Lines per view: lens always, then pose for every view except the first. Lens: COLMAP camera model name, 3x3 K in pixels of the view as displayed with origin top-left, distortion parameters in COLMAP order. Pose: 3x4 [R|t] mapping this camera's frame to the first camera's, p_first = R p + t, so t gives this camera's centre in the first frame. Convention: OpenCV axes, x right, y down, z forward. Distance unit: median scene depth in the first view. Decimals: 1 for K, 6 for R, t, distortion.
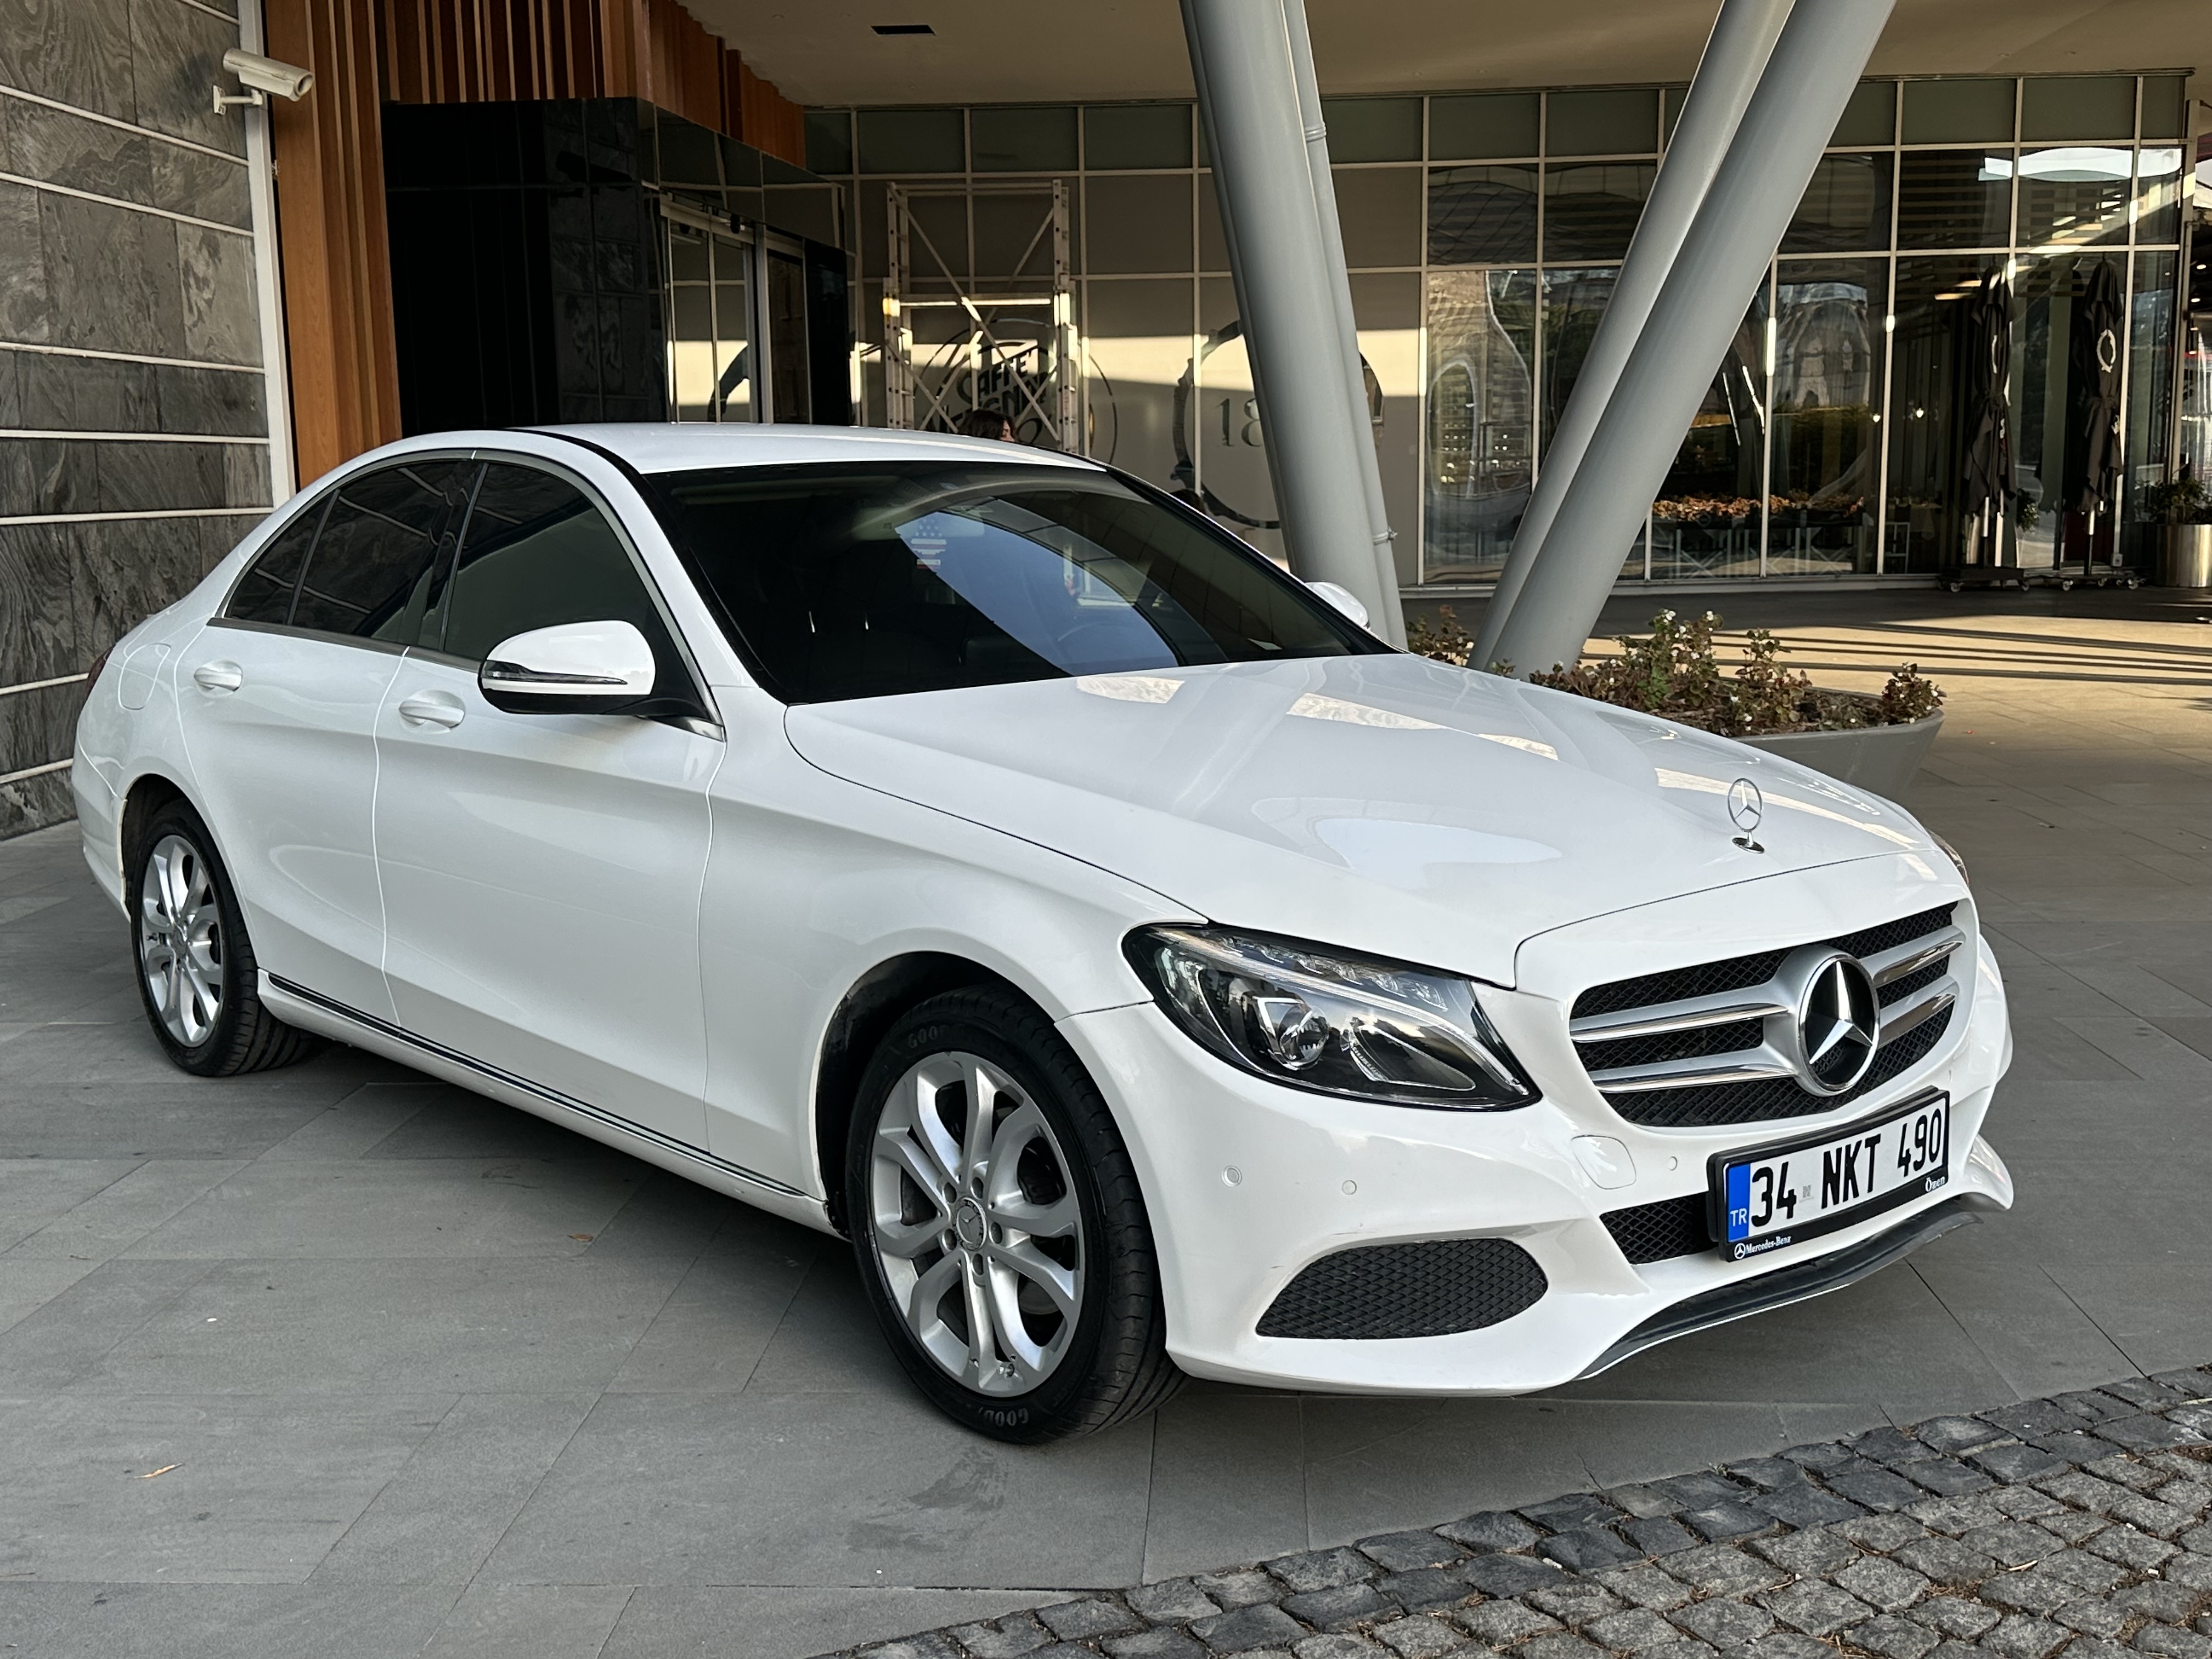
lens RADIAL K [[2408.5, 0, 1106.0], [0, 2408.5, 829.5], [0, 0, 1]] dist [0.201029, -0.453249]
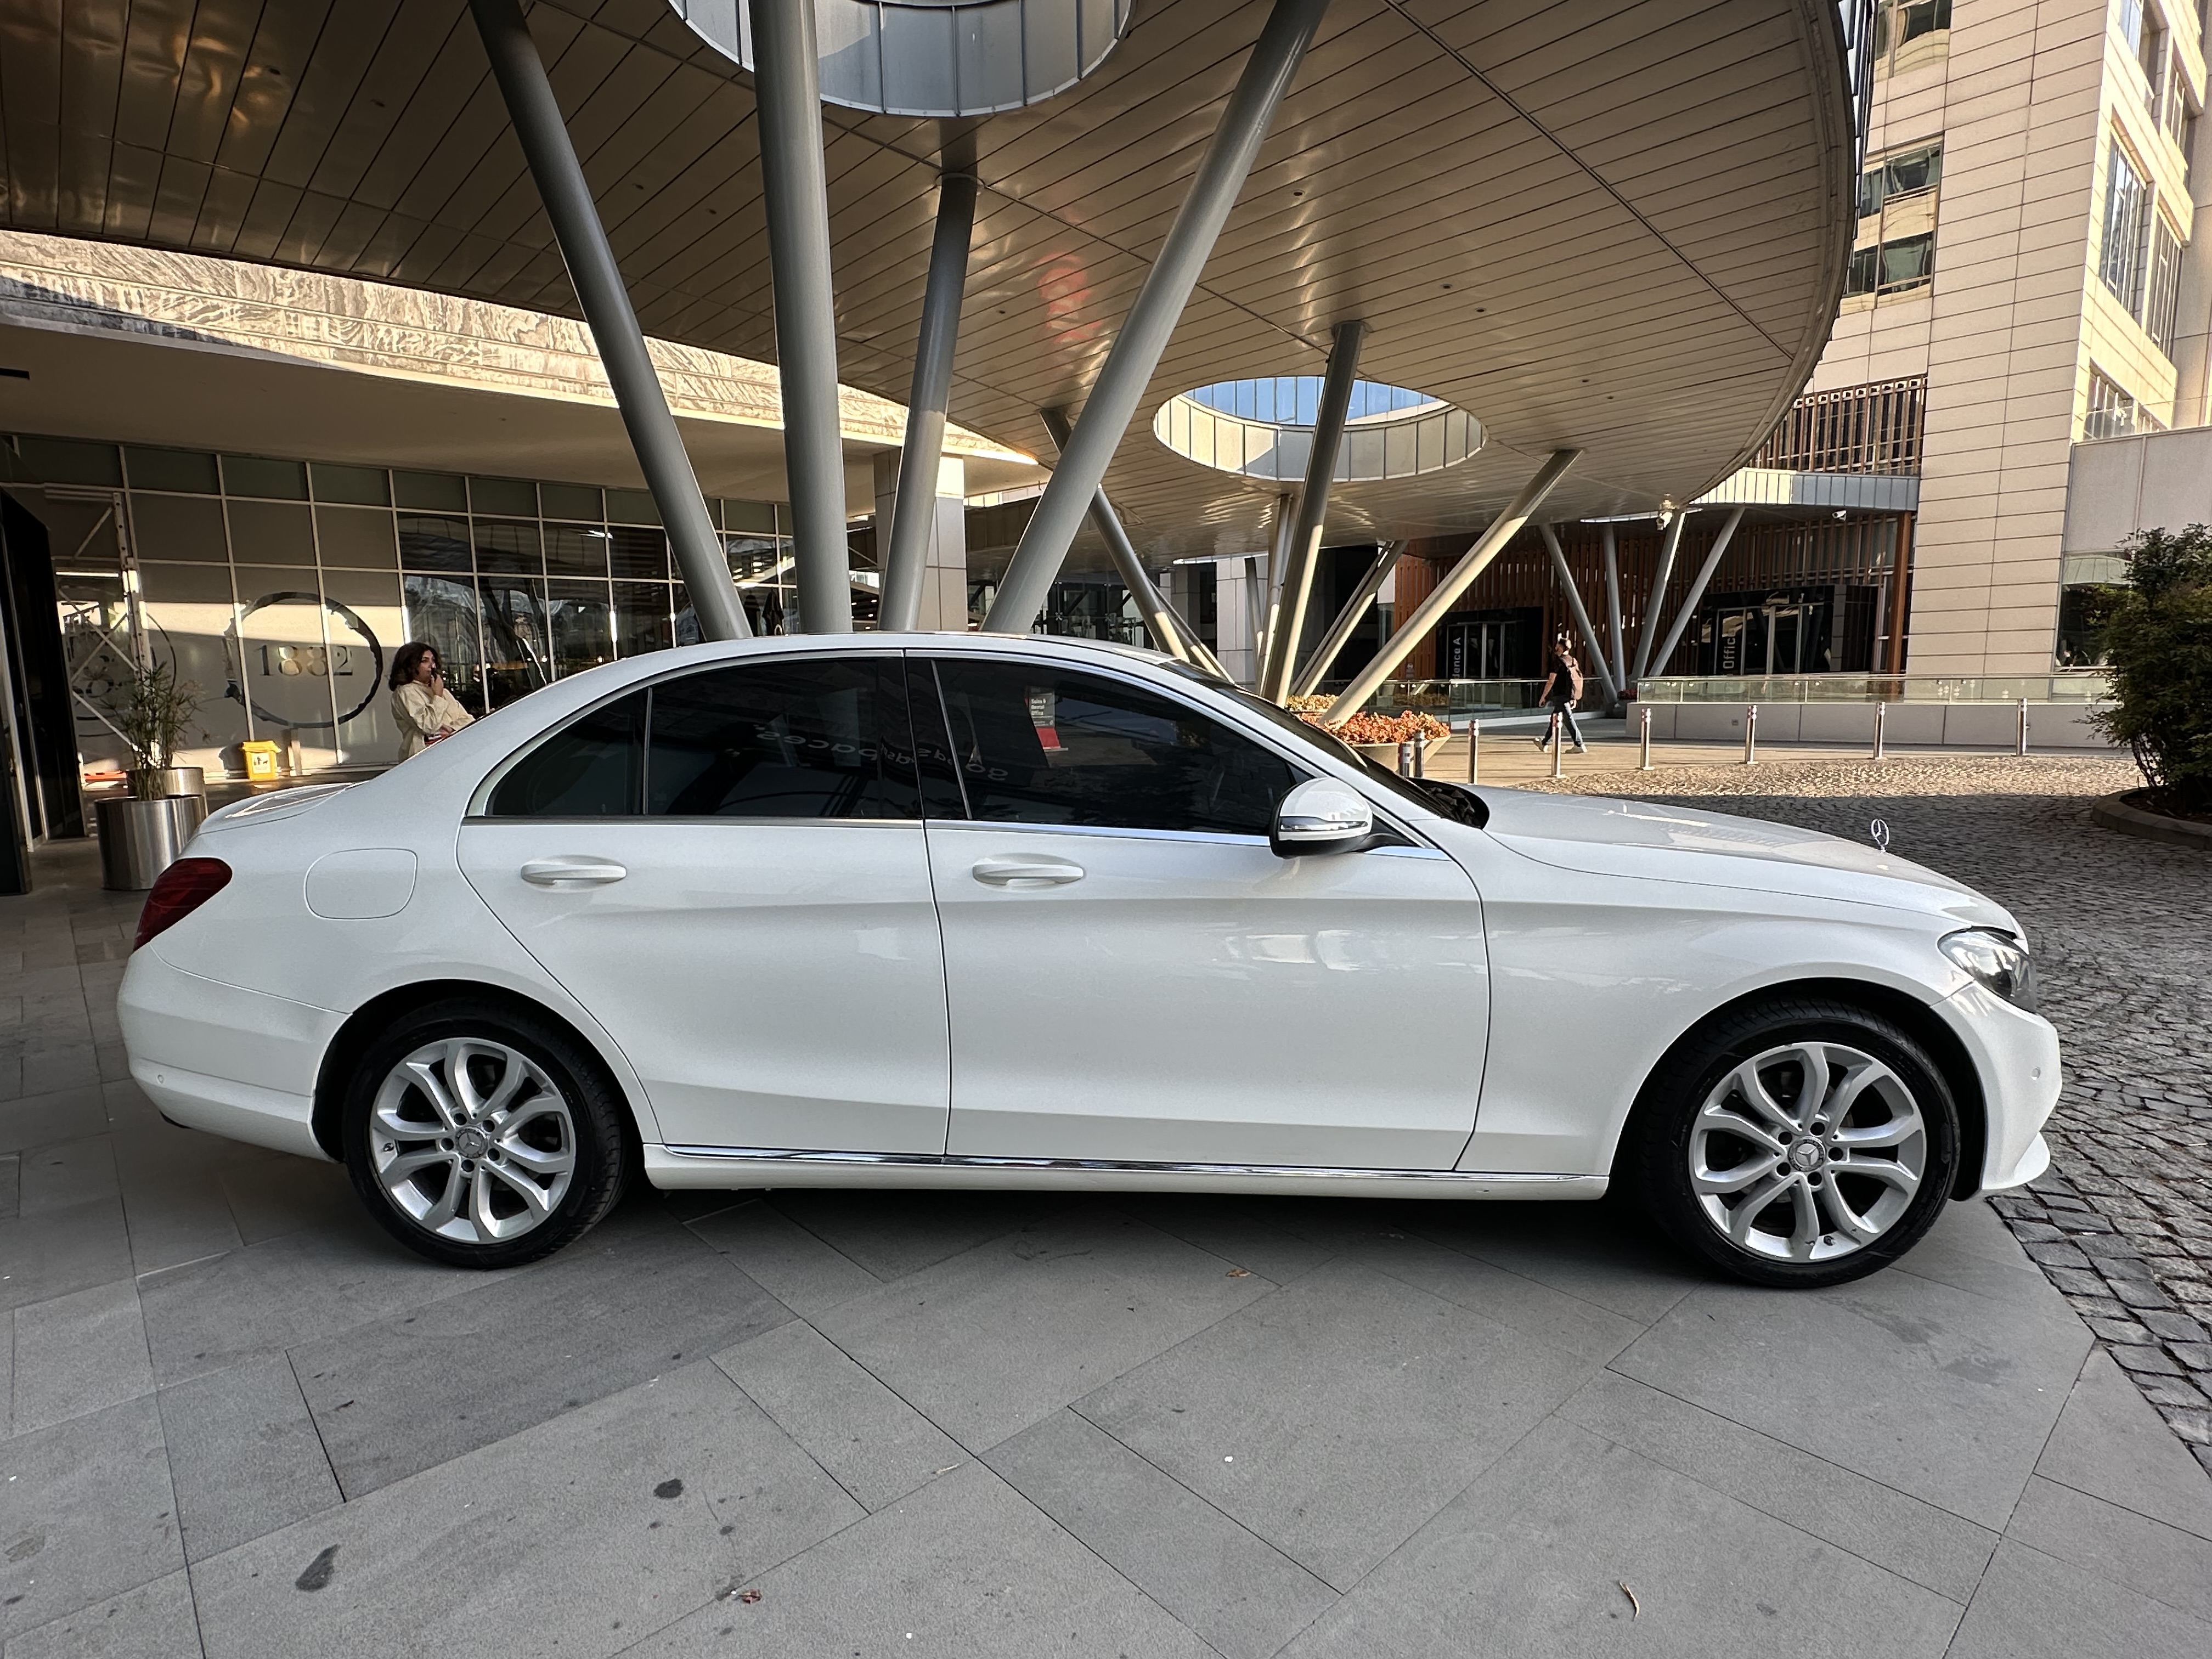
lens RADIAL K [[1181.7, 0, 1106.0], [0, 1181.7, 829.5], [0, 0, 1]] dist [-0.000767, -0.001521]
pose [[0.701792, -0.088704, 0.706838, -0.590200], [0.111361, 0.993680, 0.014135, -0.065934], [-0.703624, 0.068794, 0.707234, 0.530697]]
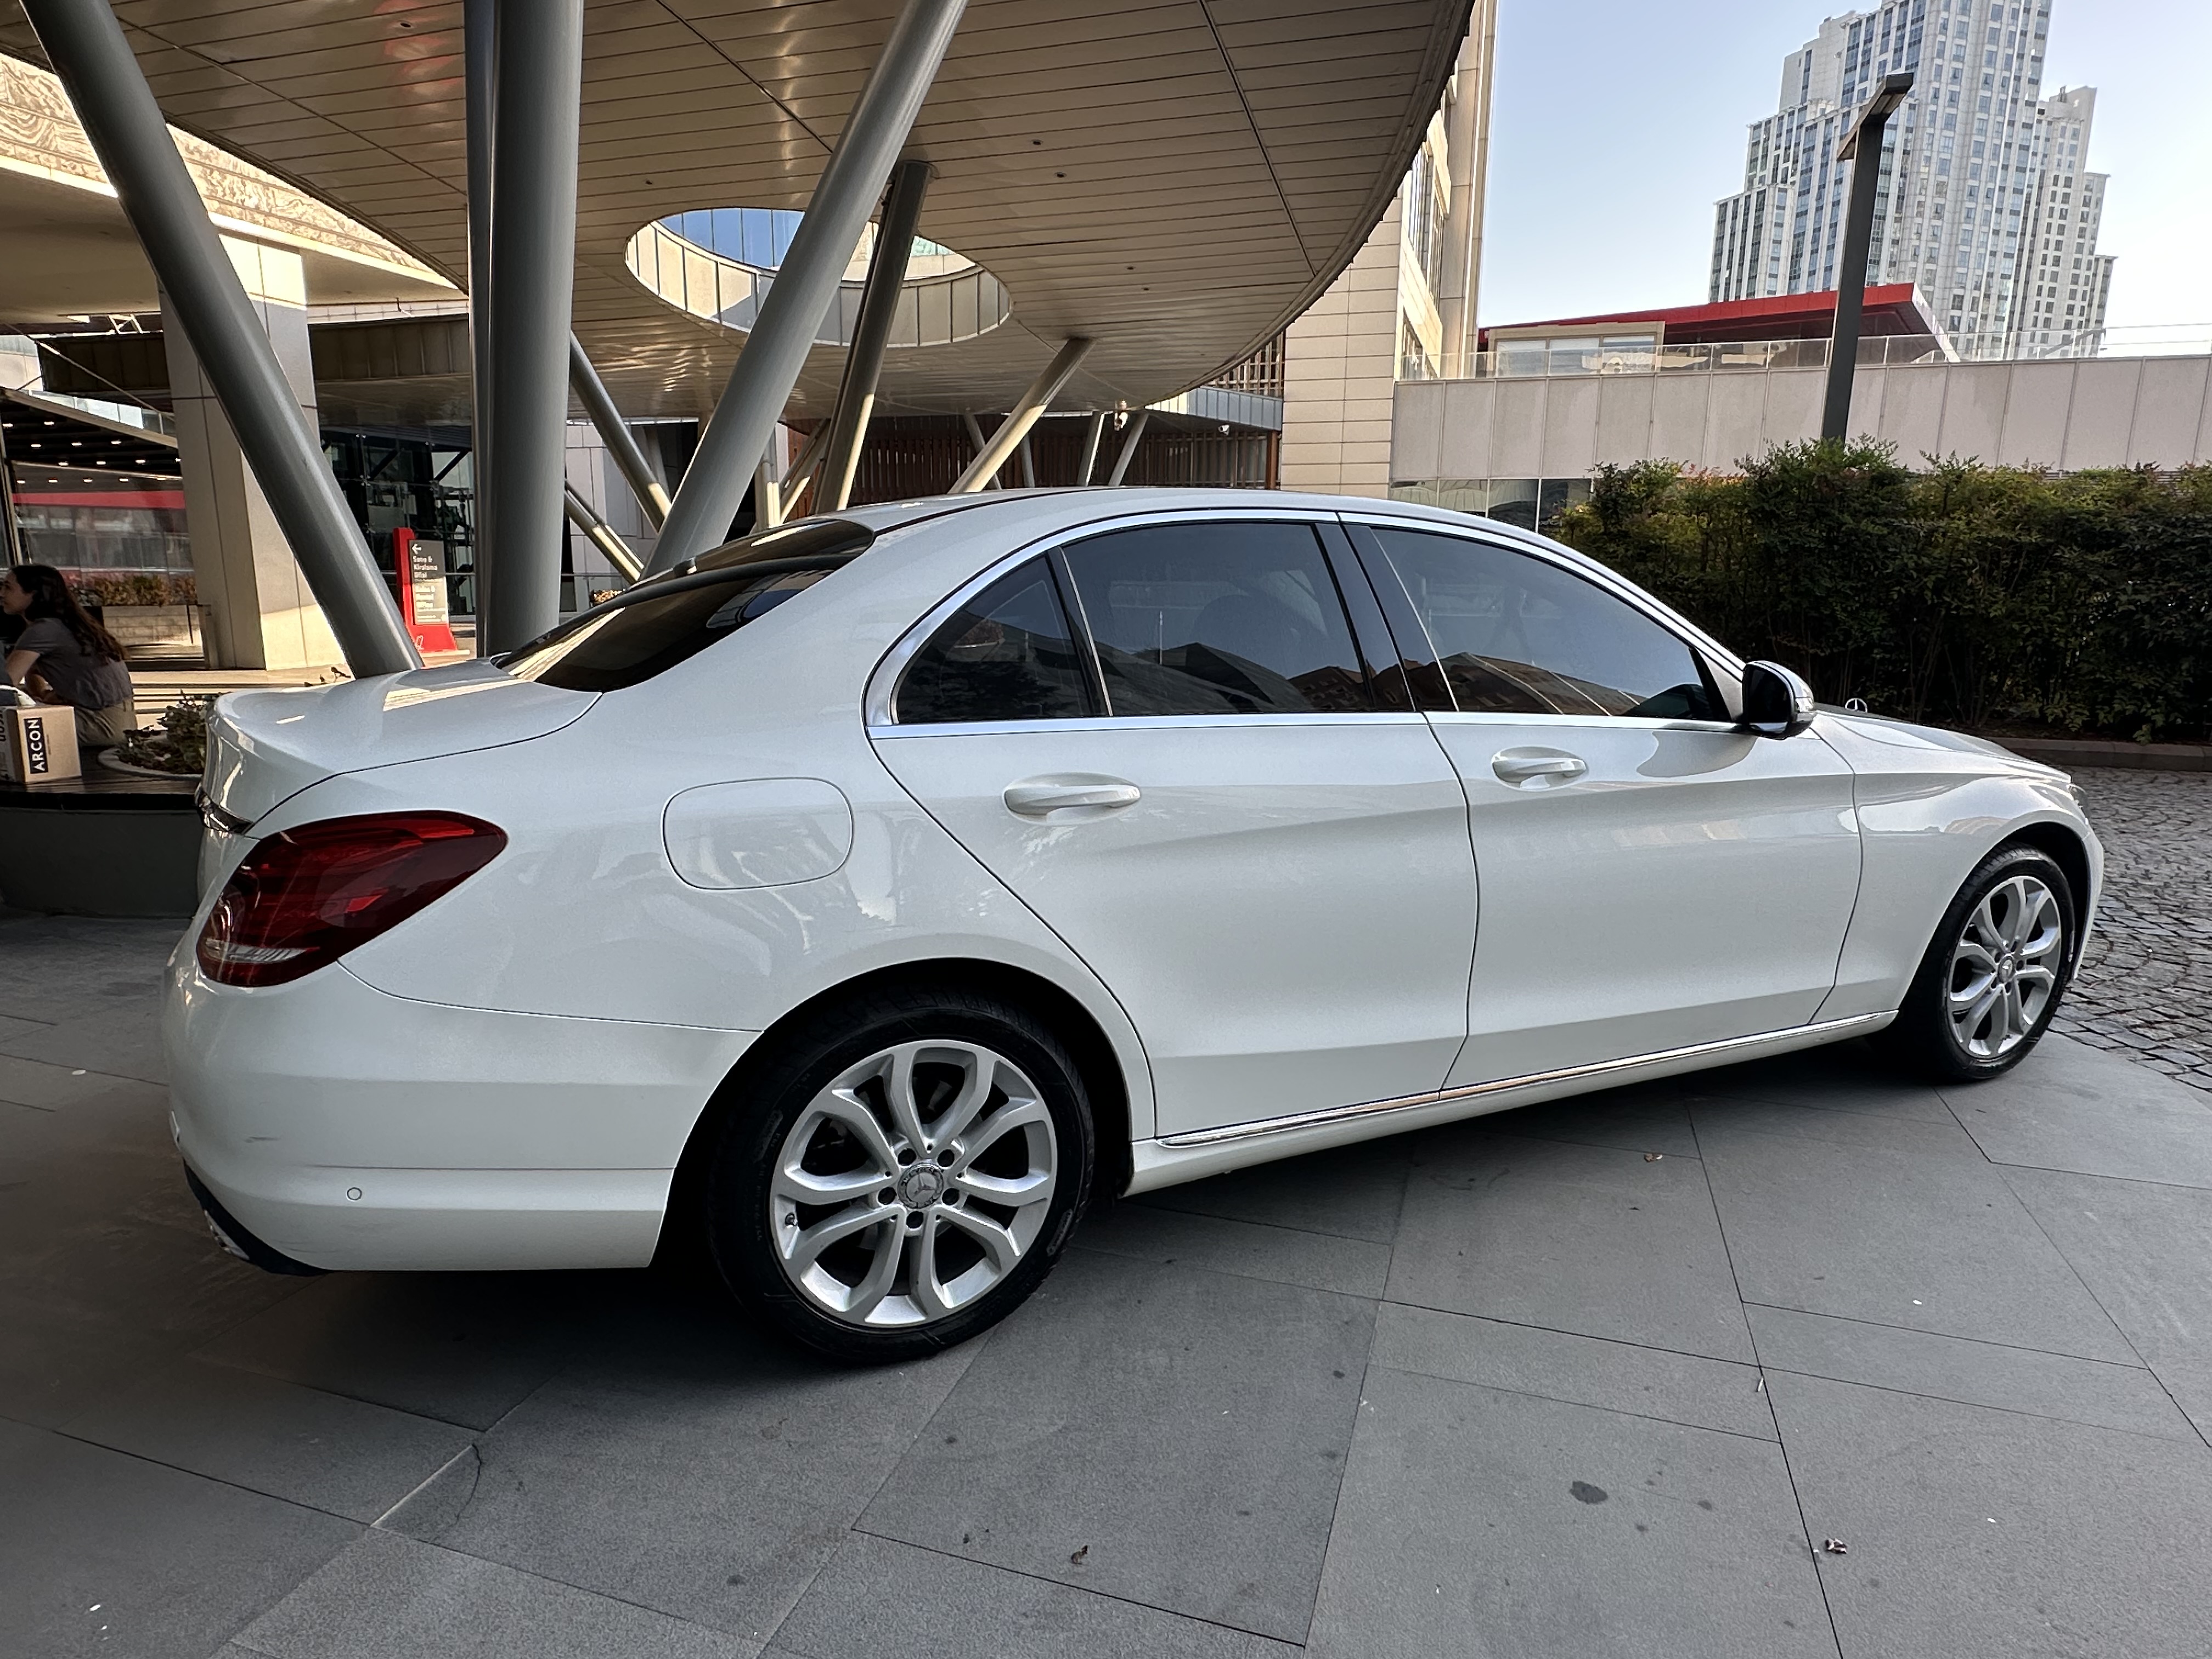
lens RADIAL K [[1304.4, 0, 1106.0], [0, 1304.4, 829.5], [0, 0, 1]] dist [-0.002869, -0.000532]
pose [[0.257752, -0.169584, 0.951213, -0.792076], [0.126013, 0.981968, 0.140921, -0.114127], [-0.957959, 0.083543, 0.274474, 0.943107]]
